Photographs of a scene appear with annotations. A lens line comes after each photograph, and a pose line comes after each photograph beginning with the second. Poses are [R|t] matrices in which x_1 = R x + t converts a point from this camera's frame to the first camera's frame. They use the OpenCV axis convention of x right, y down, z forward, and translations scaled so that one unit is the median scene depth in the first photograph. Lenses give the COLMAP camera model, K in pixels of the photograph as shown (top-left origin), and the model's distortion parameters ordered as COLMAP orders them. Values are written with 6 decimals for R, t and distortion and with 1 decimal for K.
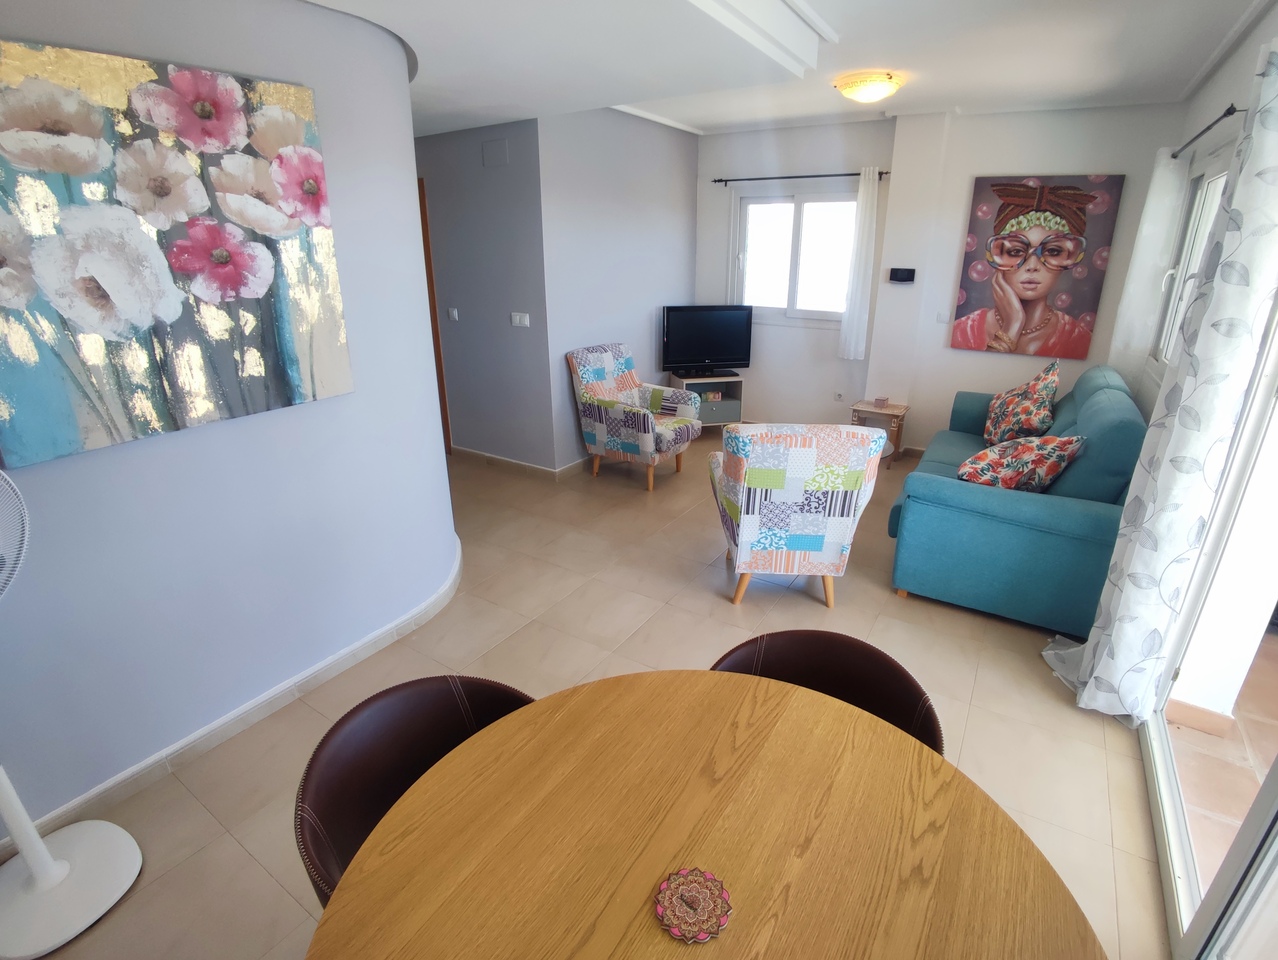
lens RADIAL K [[609.2, 0, 654.9], [0, 609.2, 476.7], [0, 0, 1]] dist [-0.060208, 0.005255]
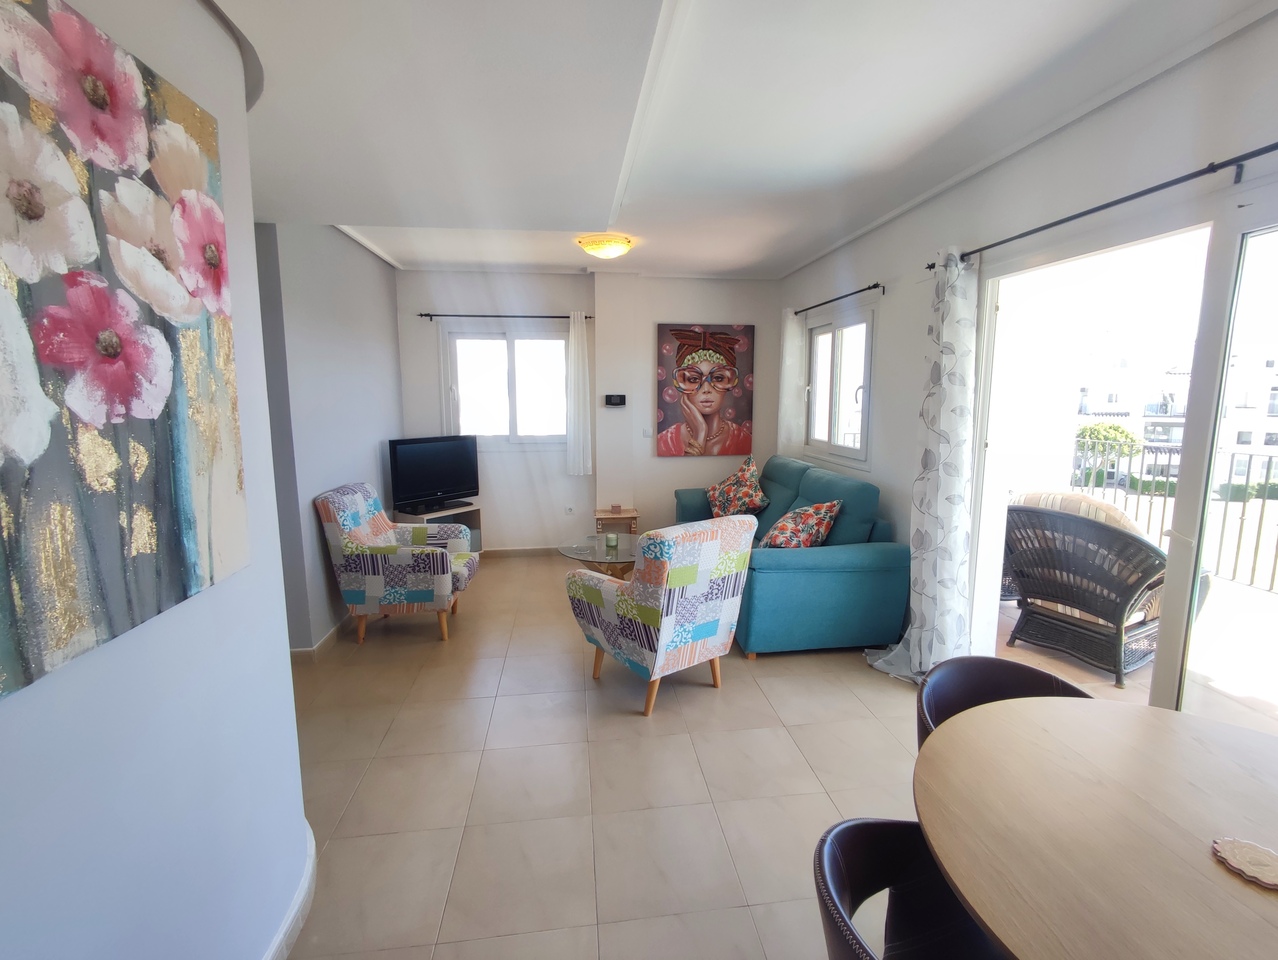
lens RADIAL K [[582.7, 0, 652.1], [0, 582.7, 475.4], [0, 0, 1]] dist [-0.009075, 0.001270]
pose [[0.766846, -0.095493, 0.634687, -0.451946], [0.229113, 0.964448, -0.131713, -0.042237], [-0.599545, 0.246419, 0.761462, 0.194894]]
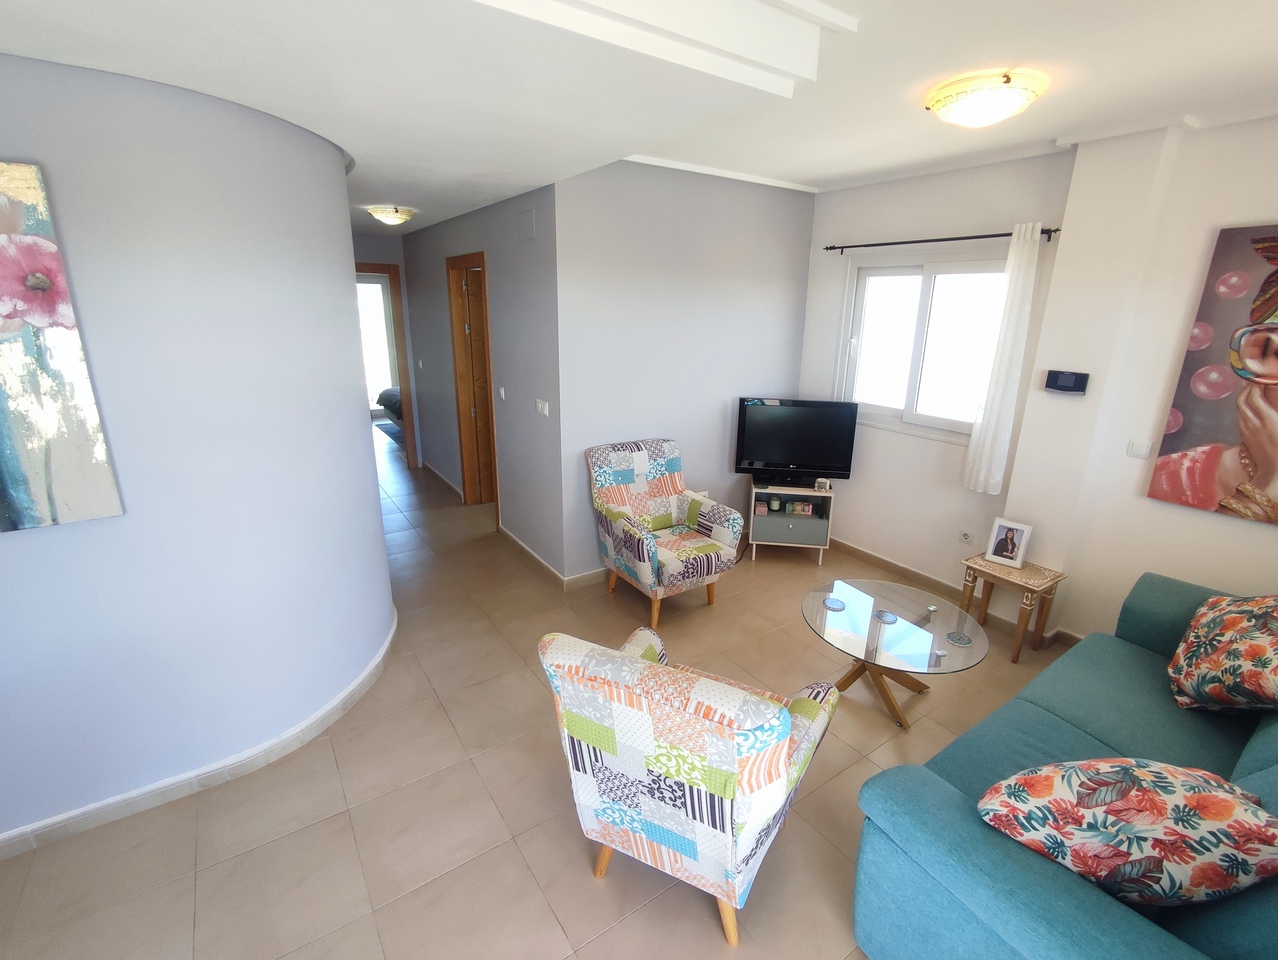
lens RADIAL K [[582.7, 0, 652.1], [0, 582.7, 475.4], [0, 0, 1]] dist [-0.009075, 0.001270]
pose [[0.920426, 0.122817, -0.371122, 0.396876], [-0.150695, 0.987464, -0.046955, -0.219990], [0.360702, 0.099145, 0.927396, 0.407140]]
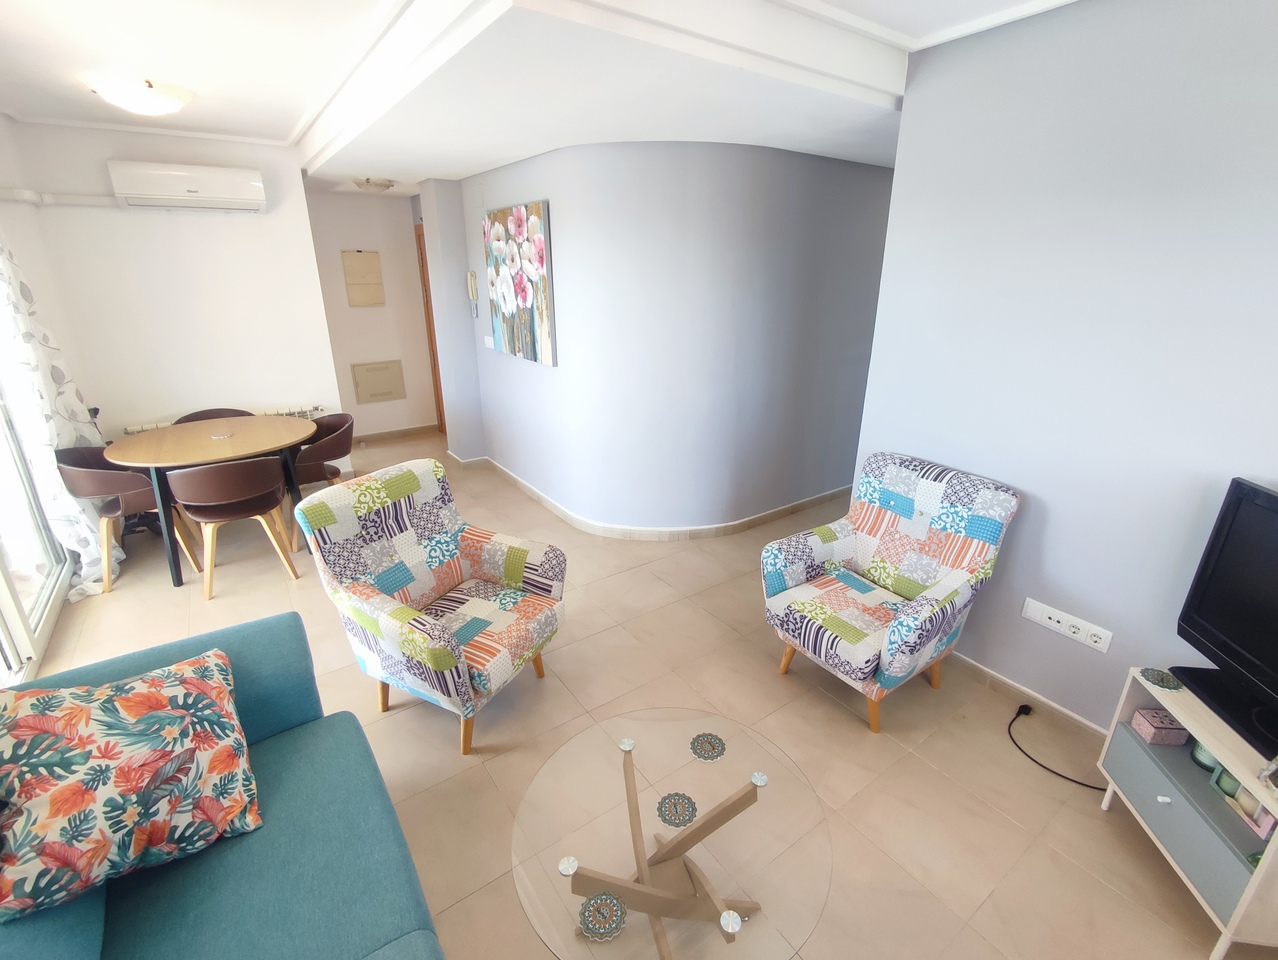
lens RADIAL K [[591.9, 0, 639.0], [0, 591.9, 480.0], [0, 0, 1]] dist [-0.002205, -0.000053]
pose [[-0.389822, 0.315898, -0.865013, 0.836710], [-0.322382, 0.833070, 0.449516, -0.597231], [0.862617, 0.454096, -0.222909, 1.434426]]
